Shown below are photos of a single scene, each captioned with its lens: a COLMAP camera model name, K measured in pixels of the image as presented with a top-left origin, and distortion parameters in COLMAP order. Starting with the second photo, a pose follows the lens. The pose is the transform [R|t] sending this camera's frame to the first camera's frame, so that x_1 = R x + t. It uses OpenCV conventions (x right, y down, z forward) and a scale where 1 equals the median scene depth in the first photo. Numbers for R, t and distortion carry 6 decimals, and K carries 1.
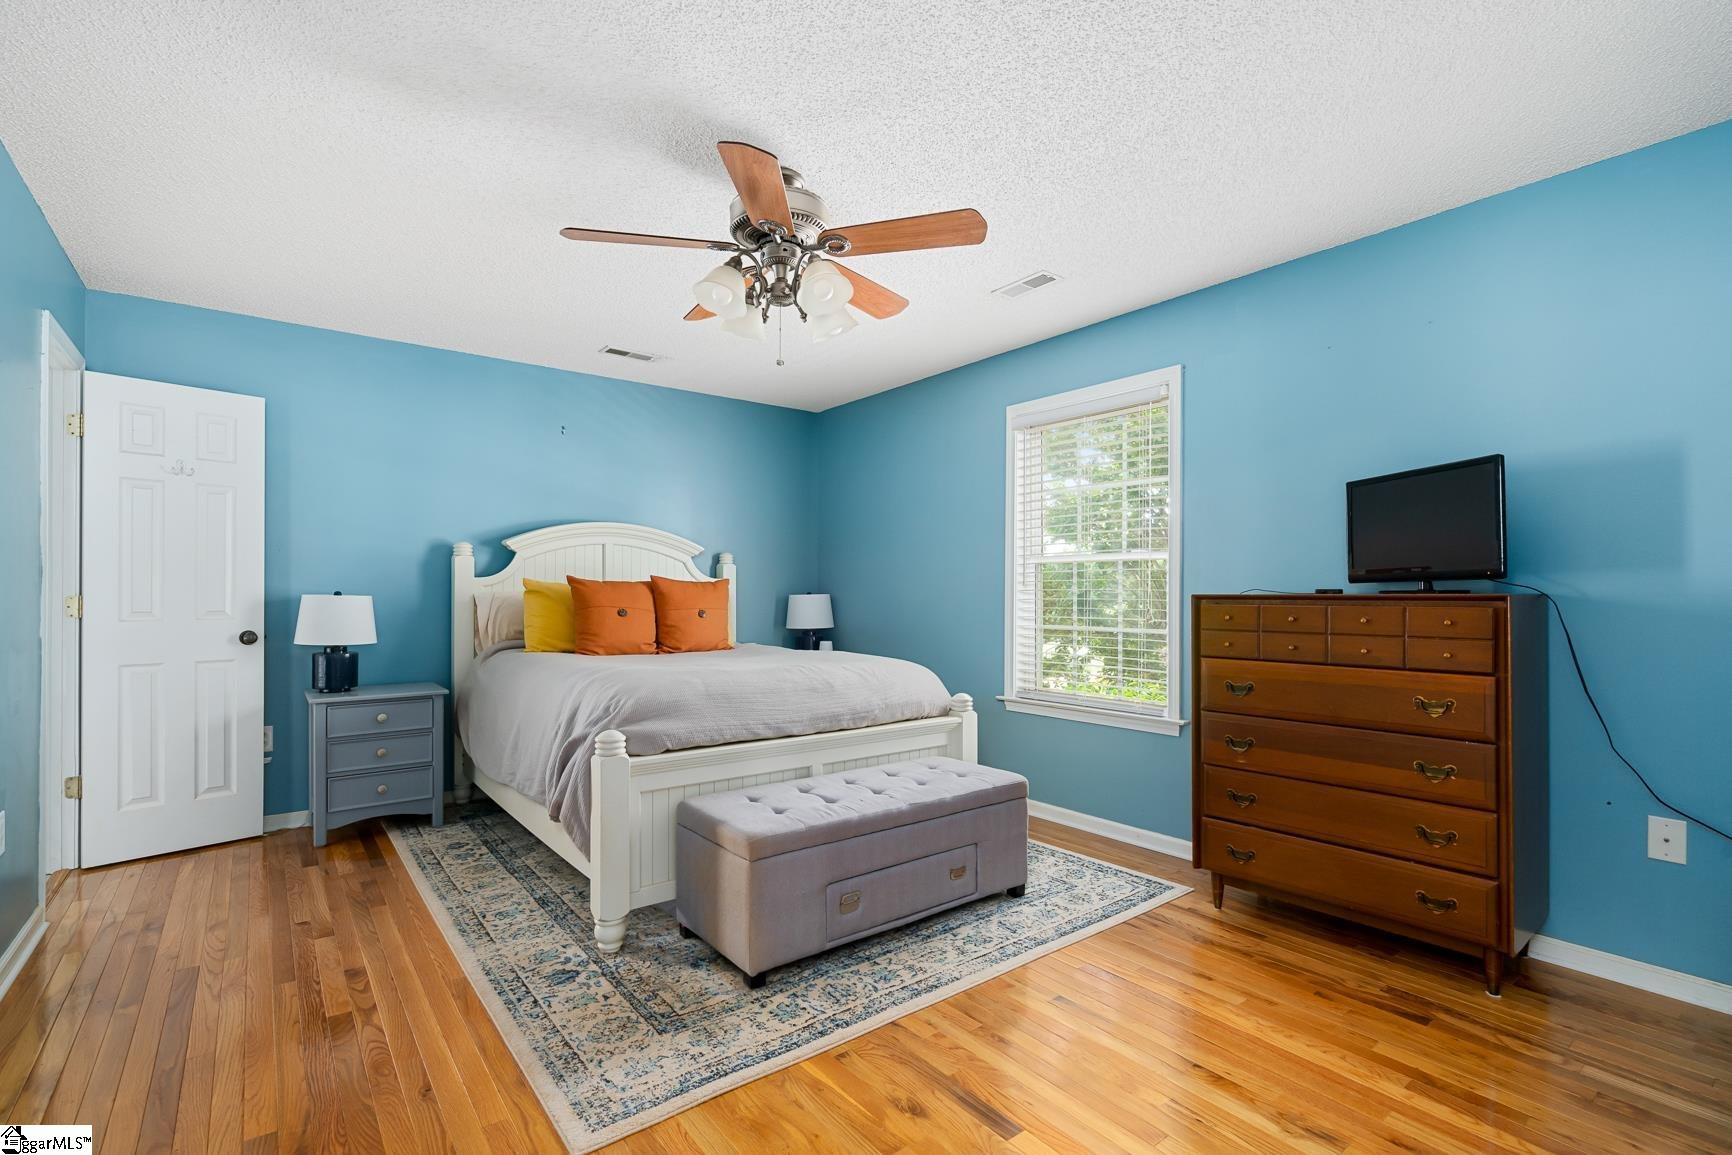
lens RADIAL K [[791.6, 0, 866.7], [0, 791.6, 589.4], [0, 0, 1]] dist [-0.009993, 0.002331]
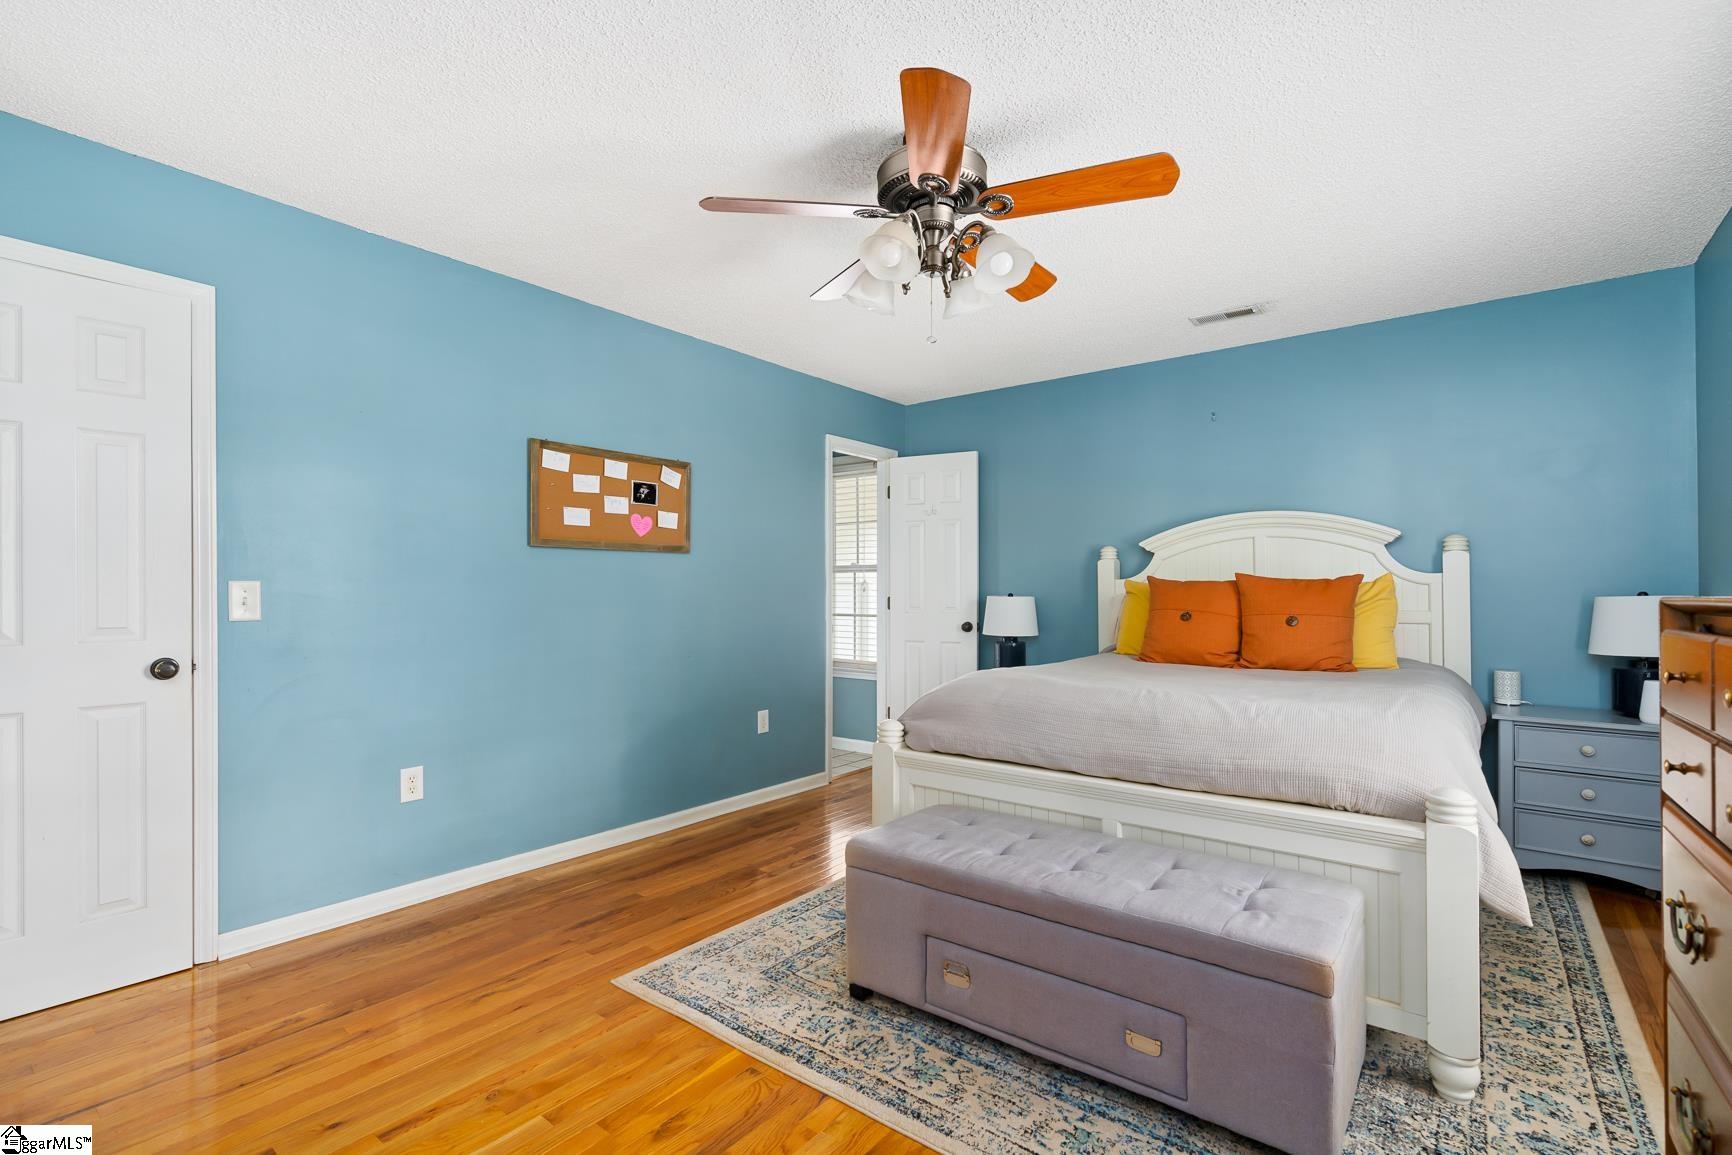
lens RADIAL K [[791.6, 0, 862.1], [0, 791.6, 583.4], [0, 0, 1]] dist [-0.009993, 0.002331]
pose [[0.234887, -0.014558, -0.971914, 0.699809], [0.007517, 0.999885, -0.013160, 0.002614], [0.971994, -0.004214, 0.234969, 0.664226]]
